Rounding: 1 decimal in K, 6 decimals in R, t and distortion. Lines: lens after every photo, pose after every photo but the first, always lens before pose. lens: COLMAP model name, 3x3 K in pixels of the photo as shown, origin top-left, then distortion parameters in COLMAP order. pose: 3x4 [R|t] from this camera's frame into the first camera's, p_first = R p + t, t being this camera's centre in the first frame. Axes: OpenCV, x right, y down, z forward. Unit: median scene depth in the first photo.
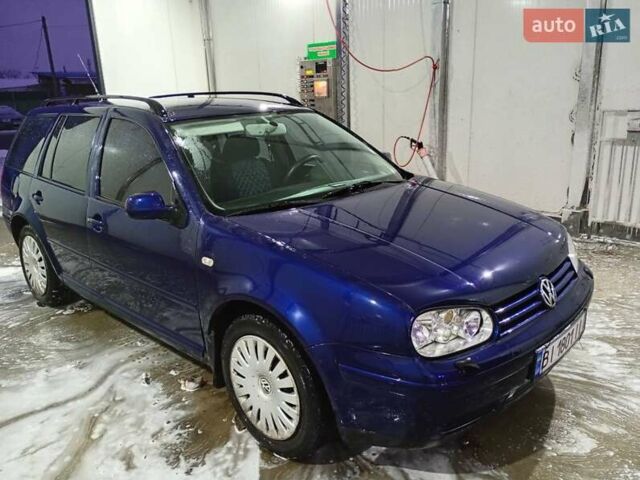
lens RADIAL K [[523.7, 0, 320.0], [0, 523.7, 240.0], [0, 0, 1]] dist [0.048324, -0.004378]
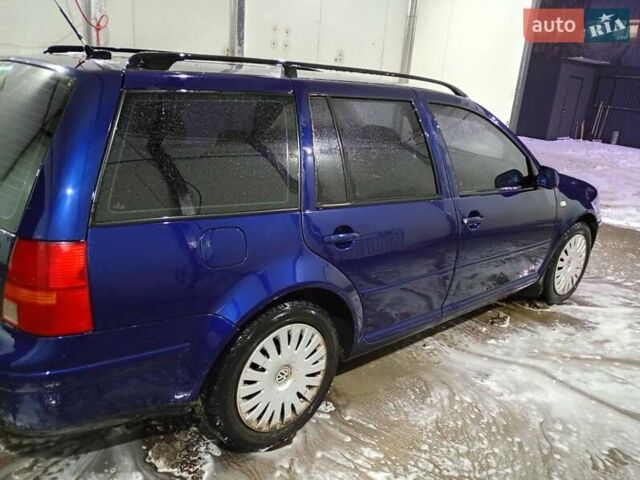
lens RADIAL K [[523.7, 0, 320.0], [0, 523.7, 240.0], [0, 0, 1]] dist [0.048324, -0.004378]
pose [[0.081817, -0.279983, 0.956512, -1.186929], [0.180421, 0.948034, 0.262069, -0.262279], [-0.980181, 0.151133, 0.128080, 1.029757]]
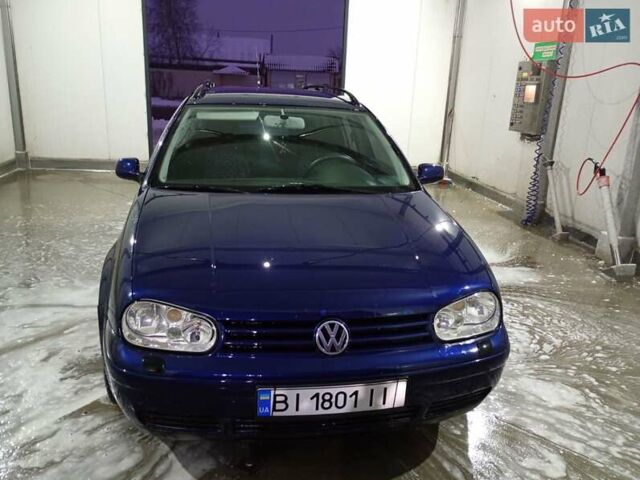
lens RADIAL K [[523.7, 0, 320.0], [0, 523.7, 240.0], [0, 0, 1]] dist [0.048324, -0.004378]
pose [[0.804006, 0.233467, -0.546871, 0.542255], [-0.230788, 0.970120, 0.074855, -0.072432], [0.548007, 0.066027, 0.833864, 0.172773]]
